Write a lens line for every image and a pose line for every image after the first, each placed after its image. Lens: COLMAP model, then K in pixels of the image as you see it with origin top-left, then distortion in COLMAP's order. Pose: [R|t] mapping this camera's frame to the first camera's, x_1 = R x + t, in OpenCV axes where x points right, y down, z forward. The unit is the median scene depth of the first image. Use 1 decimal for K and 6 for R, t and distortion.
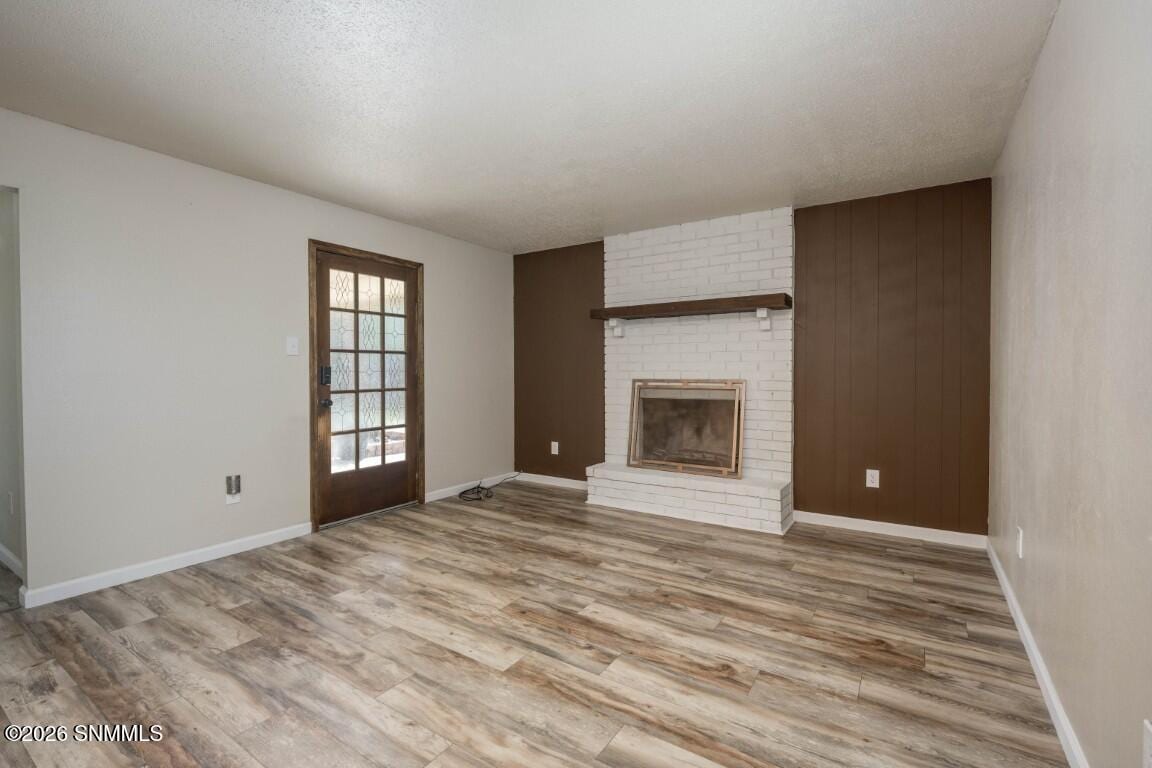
lens RADIAL K [[507.1, 0, 568.3], [0, 507.1, 378.0], [0, 0, 1]] dist [-0.003757, -0.000181]
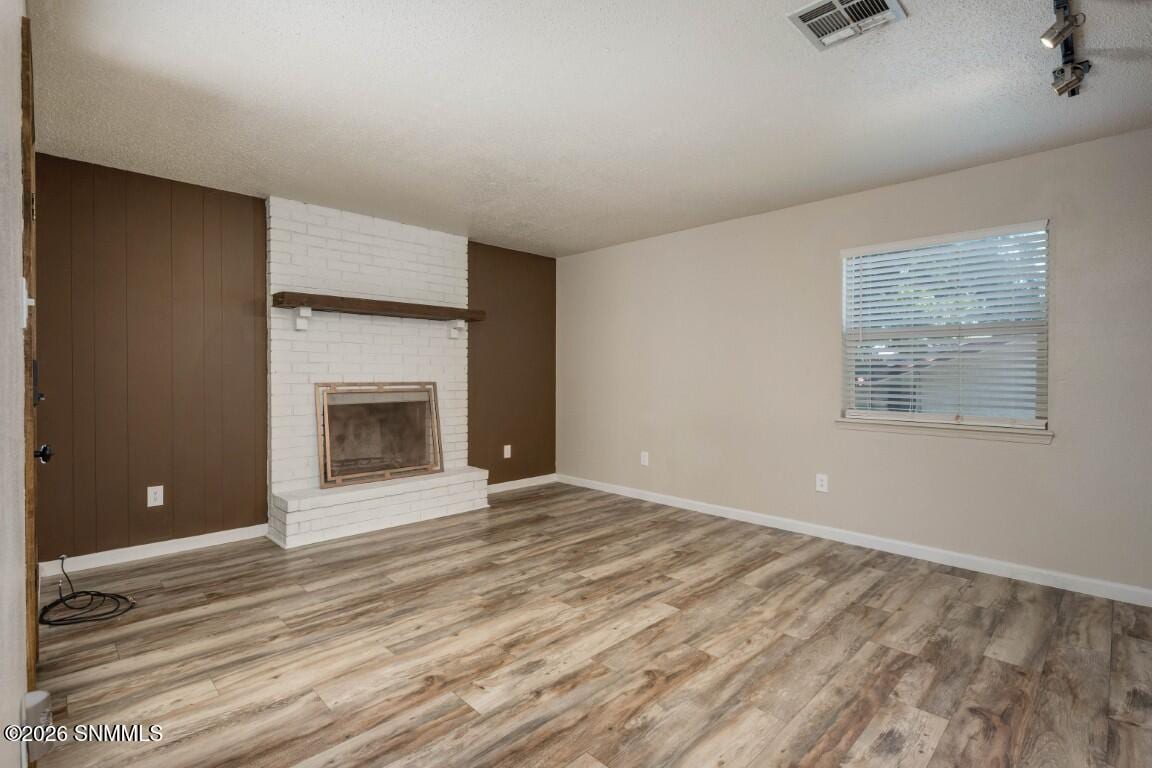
lens RADIAL K [[542.1, 0, 561.4], [0, 542.1, 379.5], [0, 0, 1]] dist [-0.003132, -0.000372]
pose [[0.217256, -0.008524, 0.976077, -0.840544], [0.008730, 0.999939, 0.006789, -0.007899], [-0.976076, 0.007046, 0.217318, 0.545420]]
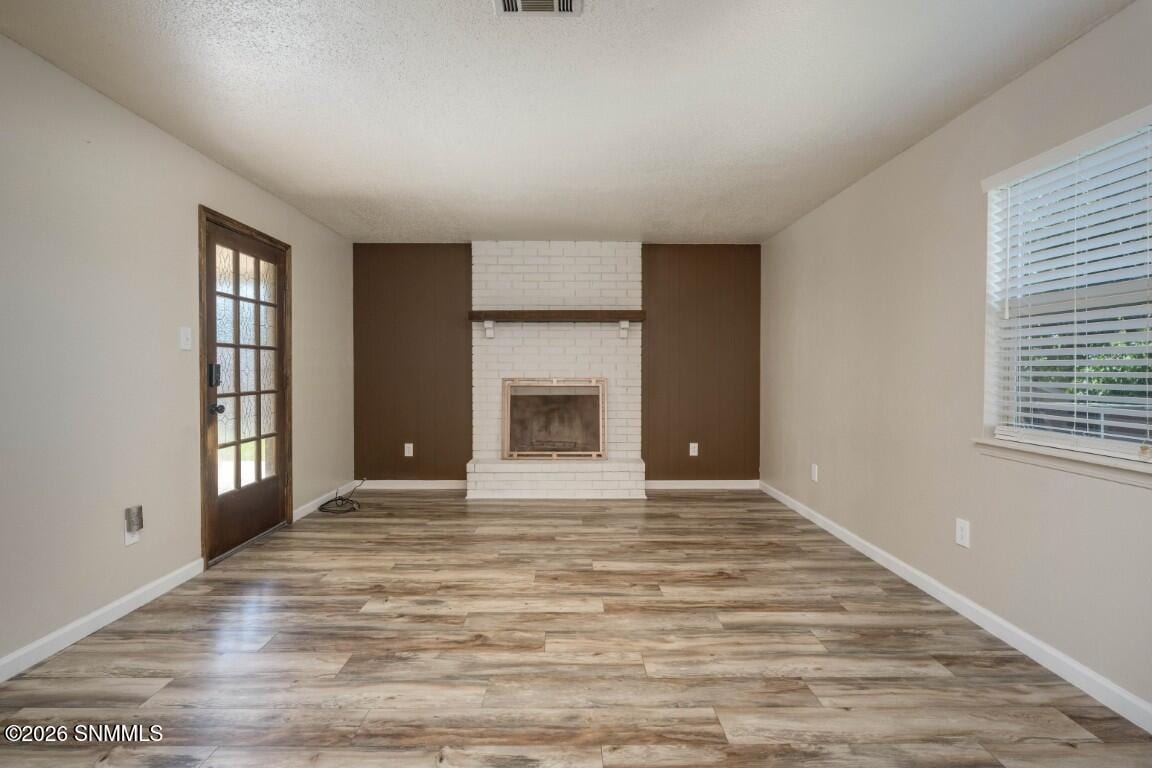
lens RADIAL K [[542.1, 0, 561.4], [0, 542.1, 379.5], [0, 0, 1]] dist [-0.003132, -0.000372]
pose [[0.834388, -0.006468, 0.551140, -0.522452], [0.004108, 0.999976, 0.005517, -0.000698], [-0.551163, -0.002339, 0.834394, -0.030408]]
